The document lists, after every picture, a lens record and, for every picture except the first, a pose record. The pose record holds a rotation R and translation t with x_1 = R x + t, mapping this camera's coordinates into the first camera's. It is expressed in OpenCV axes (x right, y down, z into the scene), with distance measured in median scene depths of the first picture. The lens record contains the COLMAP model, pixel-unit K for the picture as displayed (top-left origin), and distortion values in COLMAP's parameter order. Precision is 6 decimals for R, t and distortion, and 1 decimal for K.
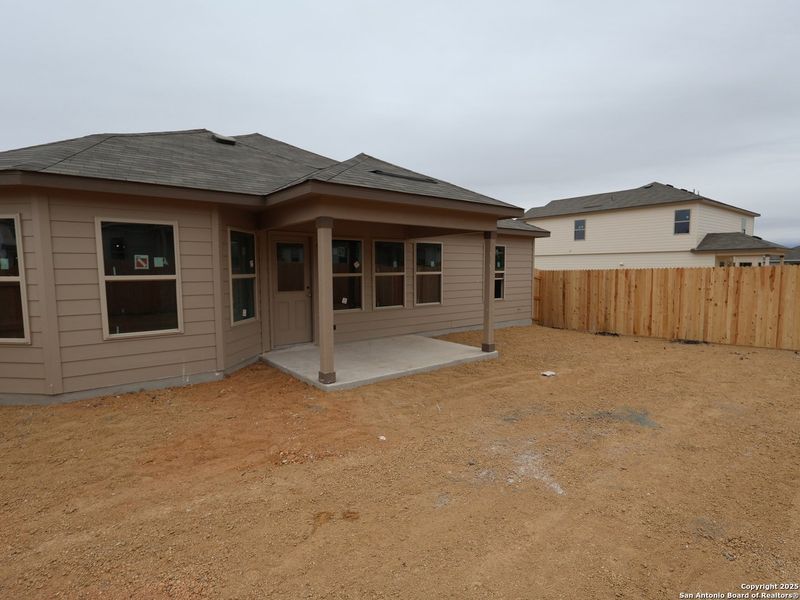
lens RADIAL K [[418.3, 0, 399.8], [0, 418.3, 301.5], [0, 0, 1]] dist [0.000331, -0.000233]
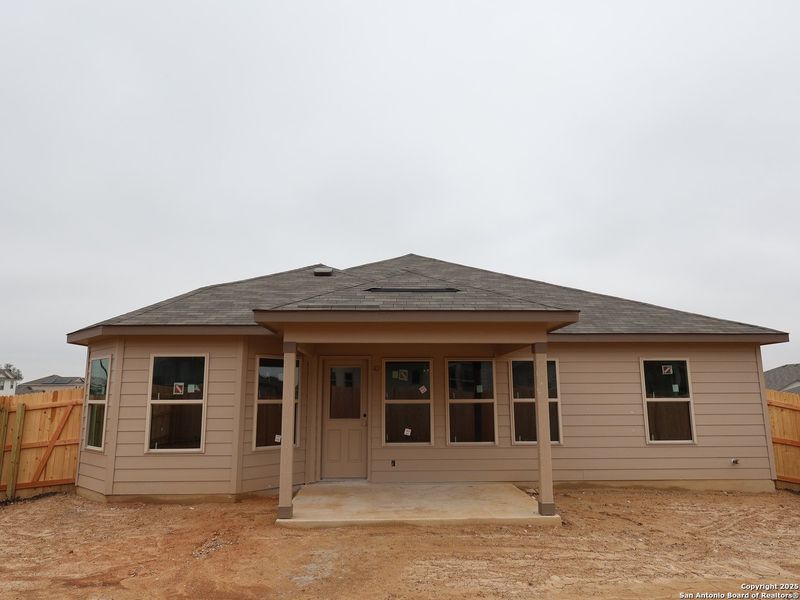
lens RADIAL K [[521.5, 0, 399.2], [0, 521.5, 302.5], [0, 0, 1]] dist [0.007968, -0.005011]
pose [[0.806799, -0.103300, -0.581726, 0.631466], [-0.046431, 0.970466, -0.236727, -0.006847], [0.588999, 0.218001, 0.778175, 0.118996]]
